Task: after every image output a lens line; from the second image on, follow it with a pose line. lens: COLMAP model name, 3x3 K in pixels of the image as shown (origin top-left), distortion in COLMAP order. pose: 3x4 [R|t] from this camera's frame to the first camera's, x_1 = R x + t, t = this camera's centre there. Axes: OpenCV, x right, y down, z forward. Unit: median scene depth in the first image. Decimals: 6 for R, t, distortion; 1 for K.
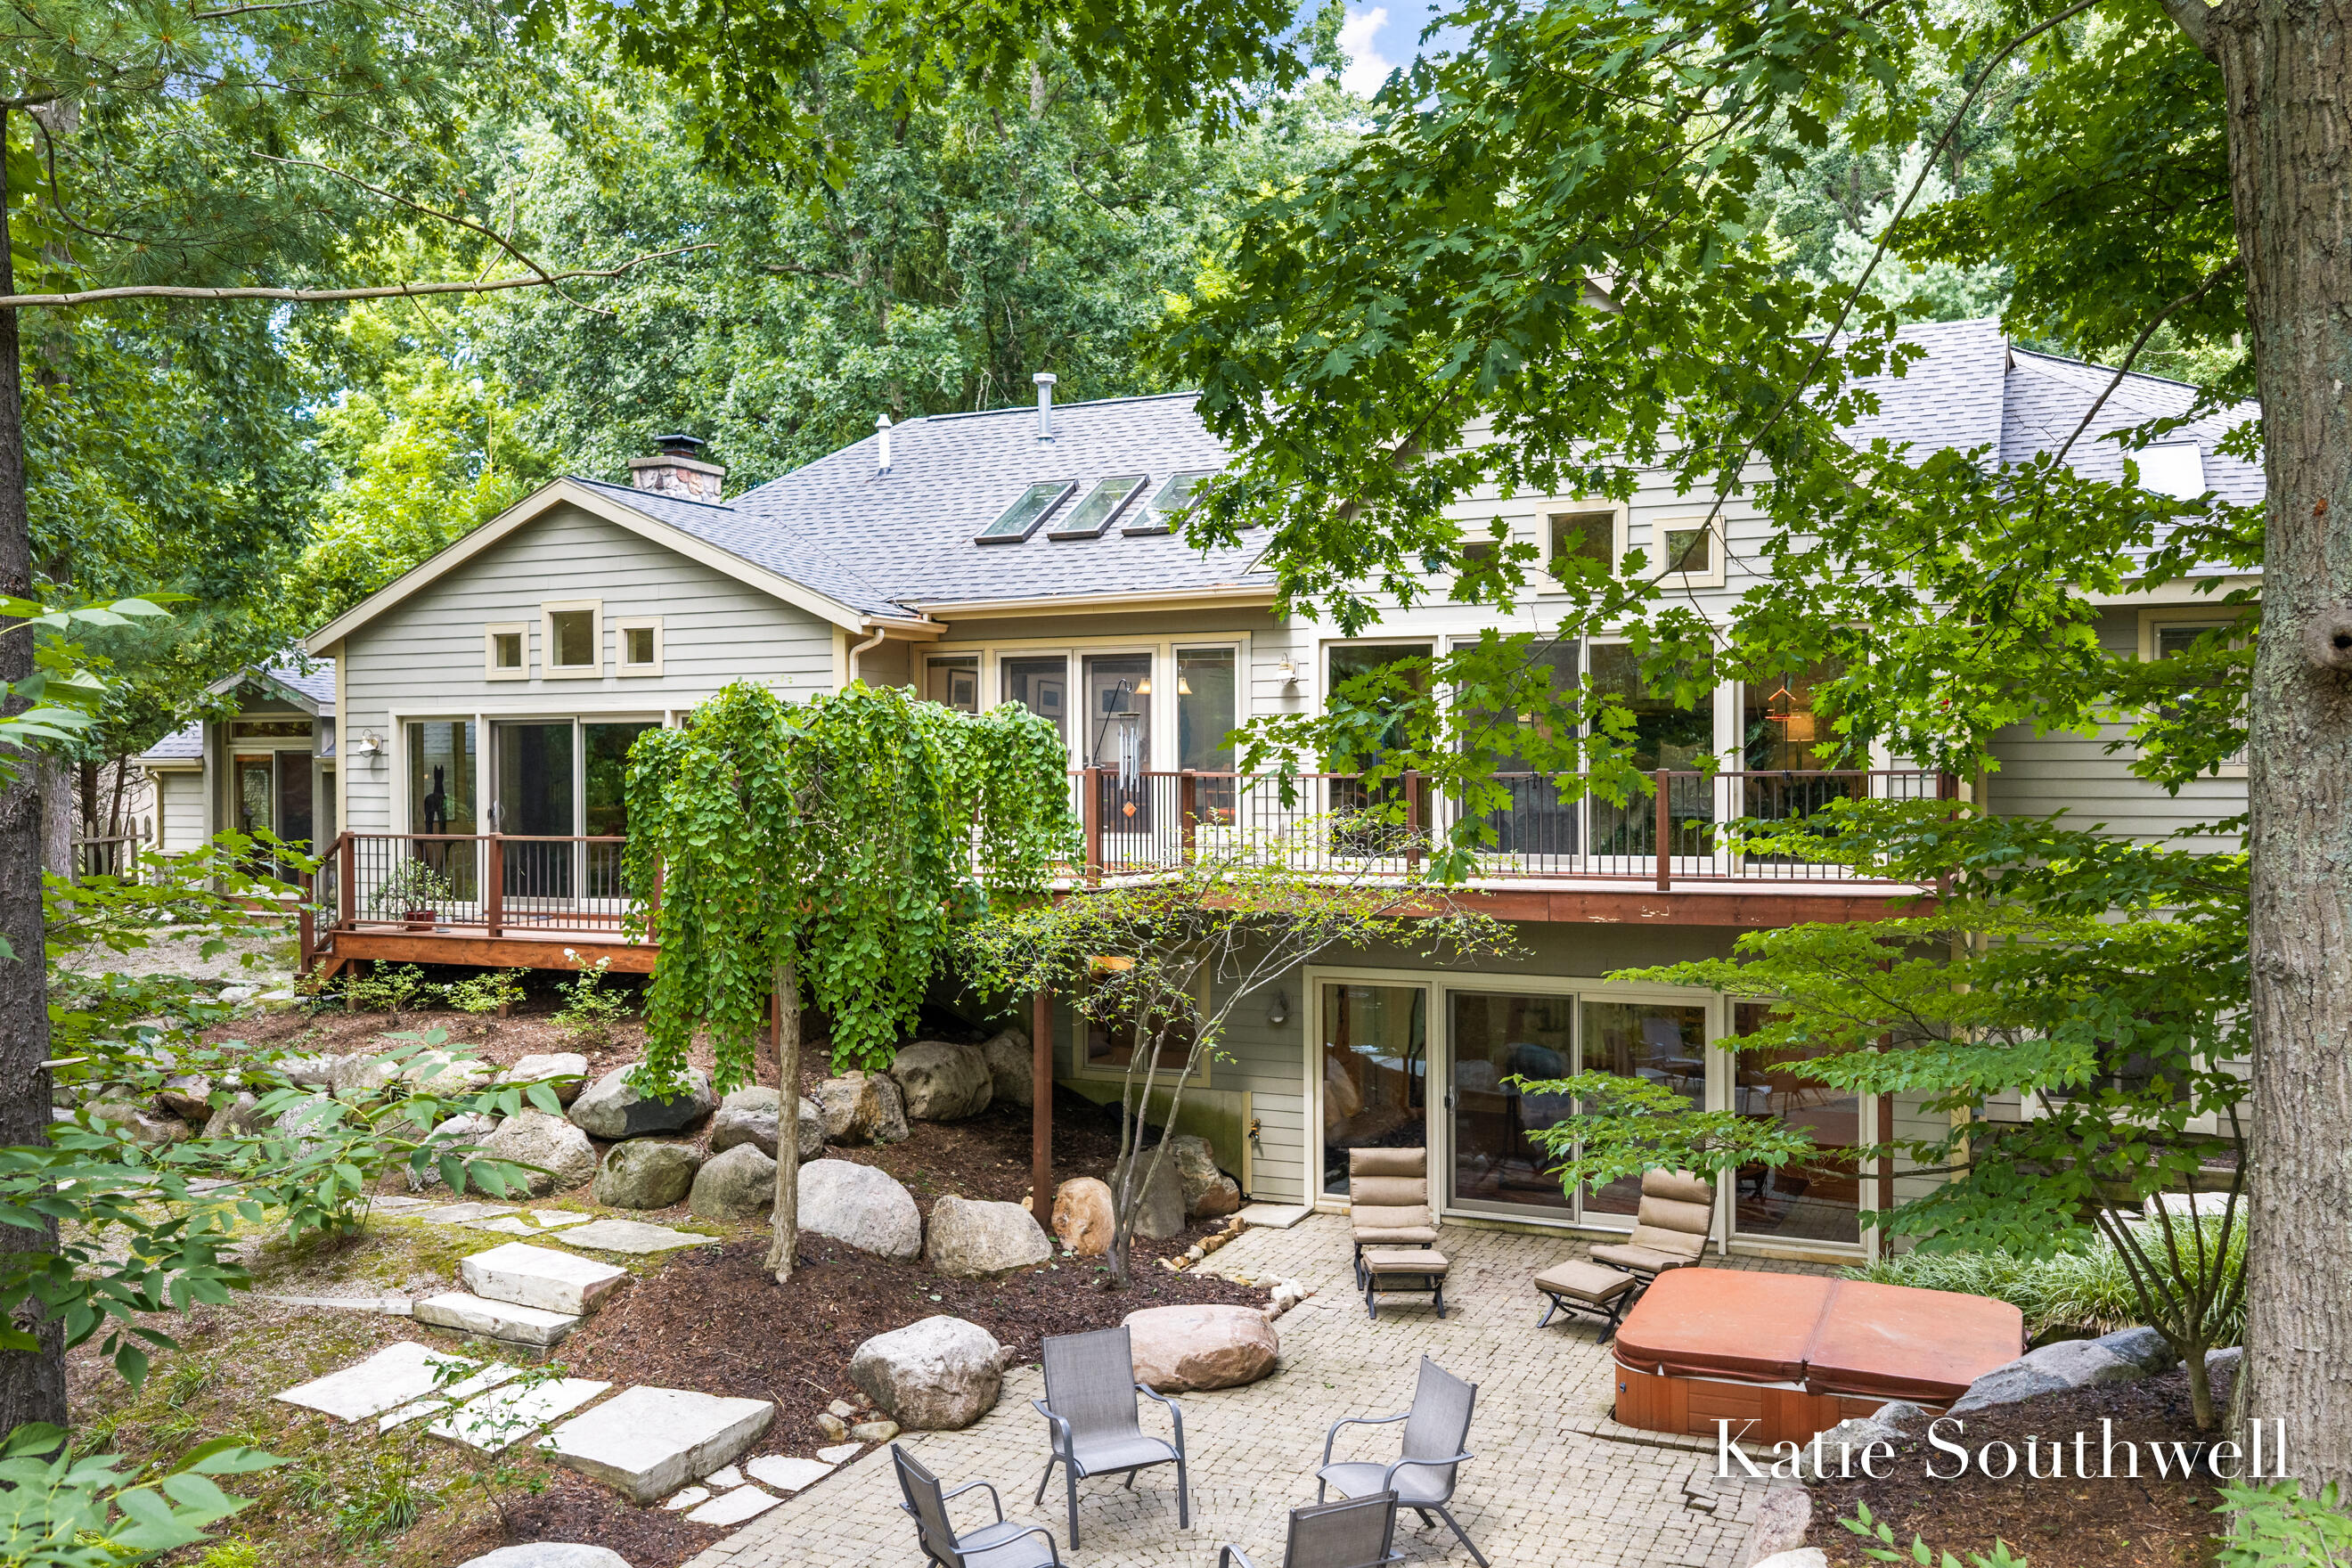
lens RADIAL K [[1868.0, 0, 1176.0], [0, 1868.0, 784.0], [0, 0, 1]] dist [-0.015727, 0.003768]
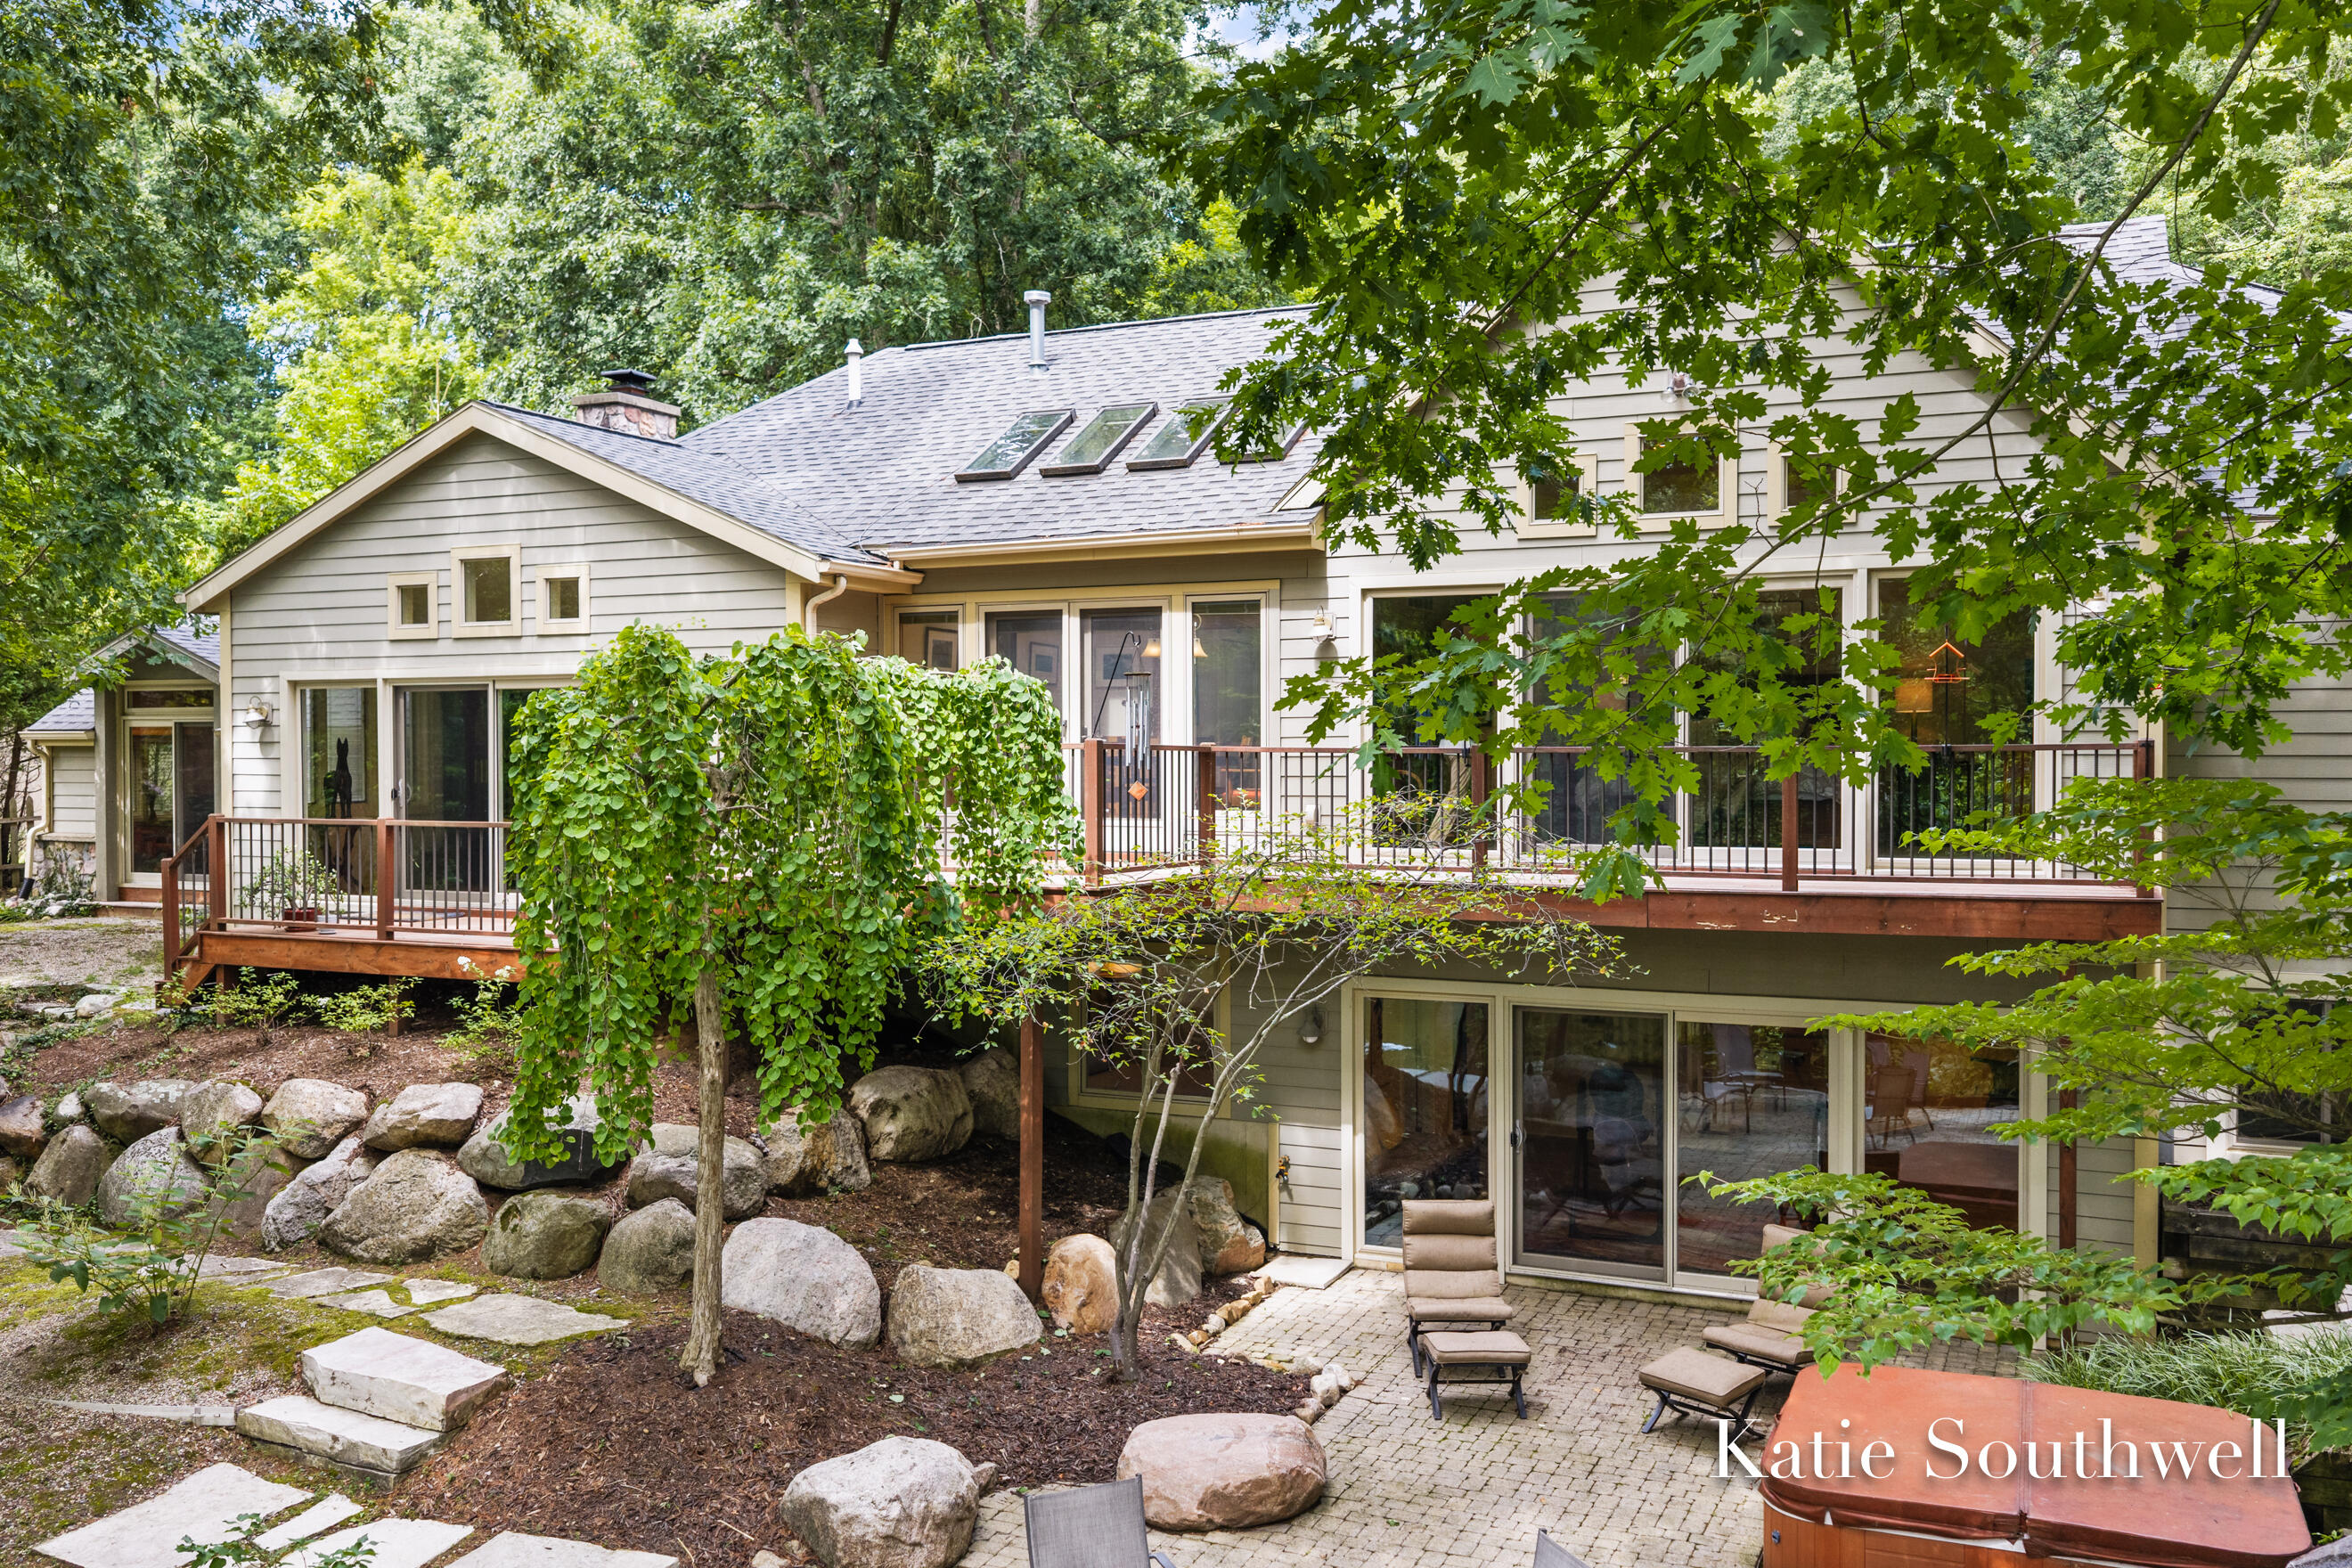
lens RADIAL K [[1868.0, 0, 1176.0], [0, 1868.0, 784.0], [0, 0, 1]] dist [-0.015727, 0.003768]
pose [[0.999998, 0.001387, 0.001287, -0.009079], [-0.001401, 0.999941, 0.010753, 0.002035], [-0.001272, -0.010754, 0.999941, 0.182887]]
